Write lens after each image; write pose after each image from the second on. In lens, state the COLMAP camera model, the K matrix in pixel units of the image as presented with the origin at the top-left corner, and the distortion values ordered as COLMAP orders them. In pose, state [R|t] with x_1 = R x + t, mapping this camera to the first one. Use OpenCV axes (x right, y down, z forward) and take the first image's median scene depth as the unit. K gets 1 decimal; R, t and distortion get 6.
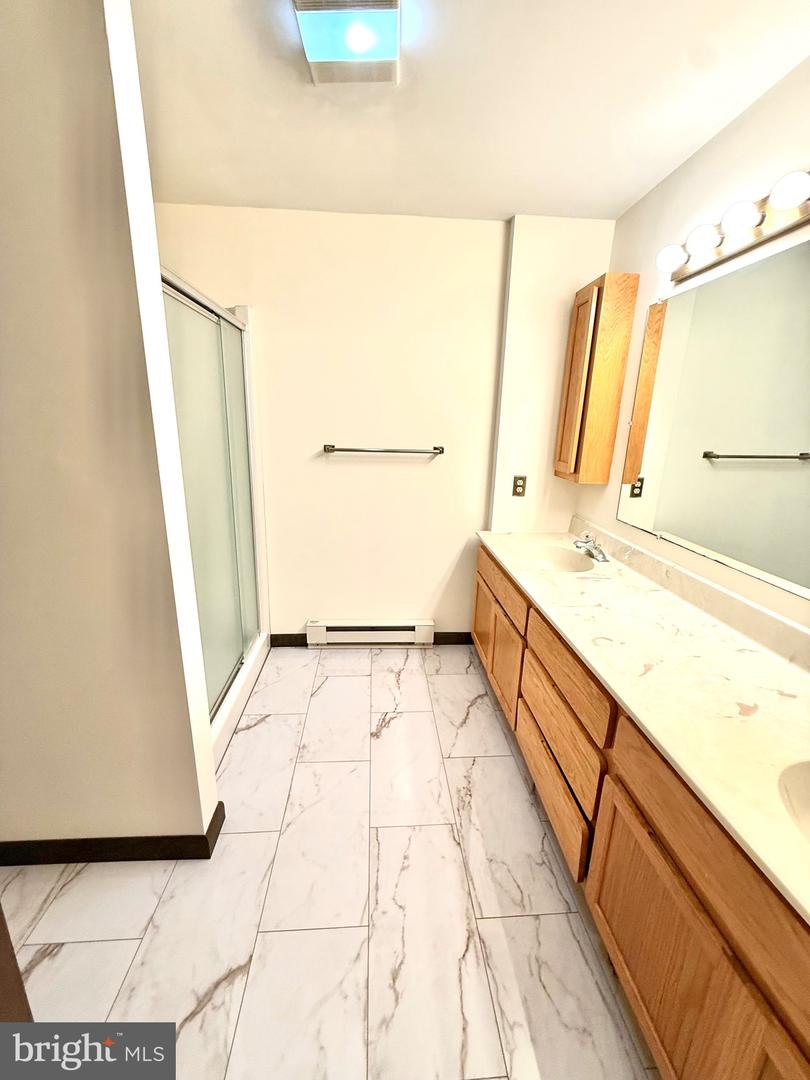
lens RADIAL K [[431.8, 0, 405.7], [0, 431.8, 535.4], [0, 0, 1]] dist [0.000053, -0.000046]
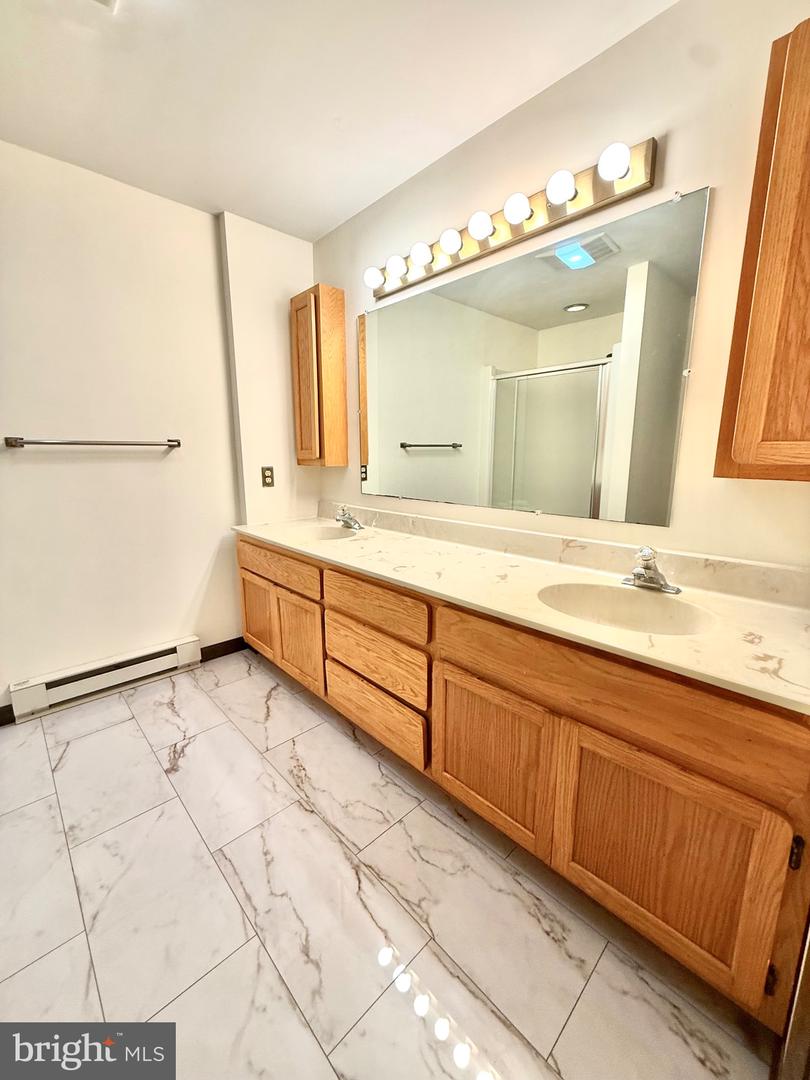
lens RADIAL K [[431.8, 0, 405.7], [0, 431.8, 535.4], [0, 0, 1]] dist [0.000053, -0.000046]
pose [[0.768620, -0.146126, 0.622793, -0.173480], [0.185135, 0.982711, 0.002089, 0.097739], [-0.612331, 0.113695, 0.782384, 0.019556]]
